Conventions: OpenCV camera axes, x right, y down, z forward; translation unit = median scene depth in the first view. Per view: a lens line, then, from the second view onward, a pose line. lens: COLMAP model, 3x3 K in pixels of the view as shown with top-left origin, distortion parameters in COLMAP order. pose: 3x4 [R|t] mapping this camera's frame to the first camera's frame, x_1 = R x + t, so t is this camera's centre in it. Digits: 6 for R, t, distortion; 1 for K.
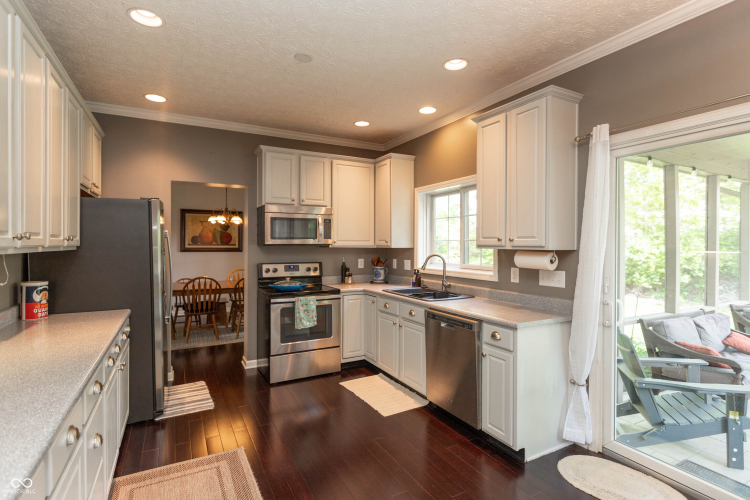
lens RADIAL K [[369.0, 0, 375.4], [0, 369.0, 246.6], [0, 0, 1]] dist [0.004952, 0.001594]
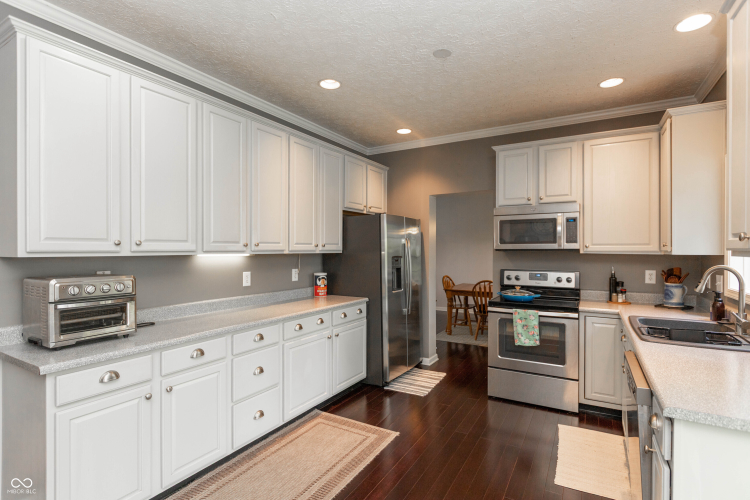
lens RADIAL K [[369.0, 0, 375.7], [0, 369.0, 251.5], [0, 0, 1]] dist [0.004952, 0.001594]
pose [[0.528337, 0.003597, -0.849027, 0.342957], [-0.006135, 0.999981, 0.000418, 0.000565], [0.849013, 0.004988, 0.528349, 0.228395]]
